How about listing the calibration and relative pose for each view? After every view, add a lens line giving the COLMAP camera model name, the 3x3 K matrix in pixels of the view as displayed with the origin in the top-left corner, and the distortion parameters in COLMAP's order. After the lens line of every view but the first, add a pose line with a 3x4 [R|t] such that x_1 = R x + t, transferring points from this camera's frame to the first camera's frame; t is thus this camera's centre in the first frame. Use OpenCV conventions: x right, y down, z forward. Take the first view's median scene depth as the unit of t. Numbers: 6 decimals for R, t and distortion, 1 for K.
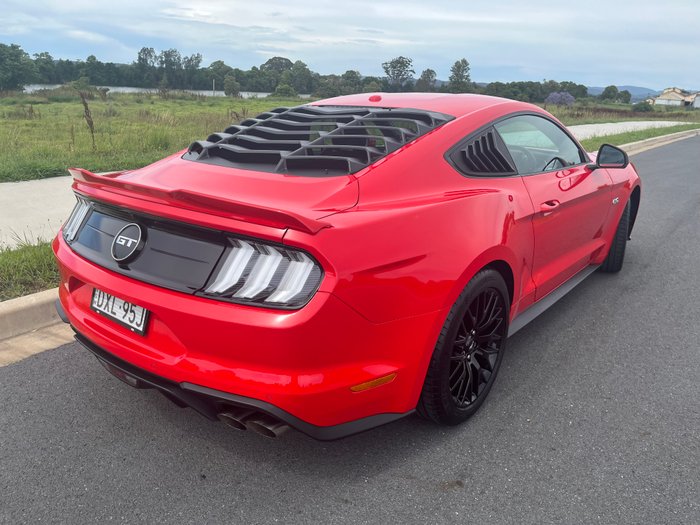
lens RADIAL K [[532.5, 0, 349.2], [0, 532.5, 267.7], [0, 0, 1]] dist [0.084712, -0.123122]
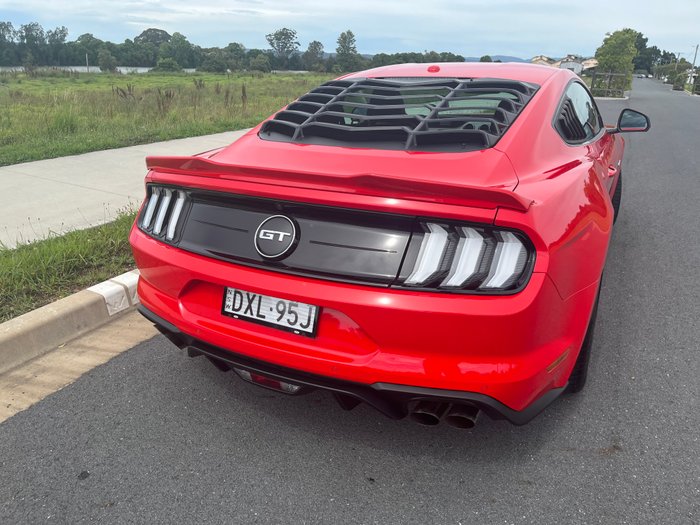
lens RADIAL K [[532.5, 0, 346.5], [0, 532.5, 262.5], [0, 0, 1]] dist [0.084712, -0.123122]
pose [[0.979808, -0.084387, 0.181258, -0.264765], [0.077763, 0.996029, 0.043358, -0.019172], [-0.184197, -0.028388, 0.982479, 0.057932]]
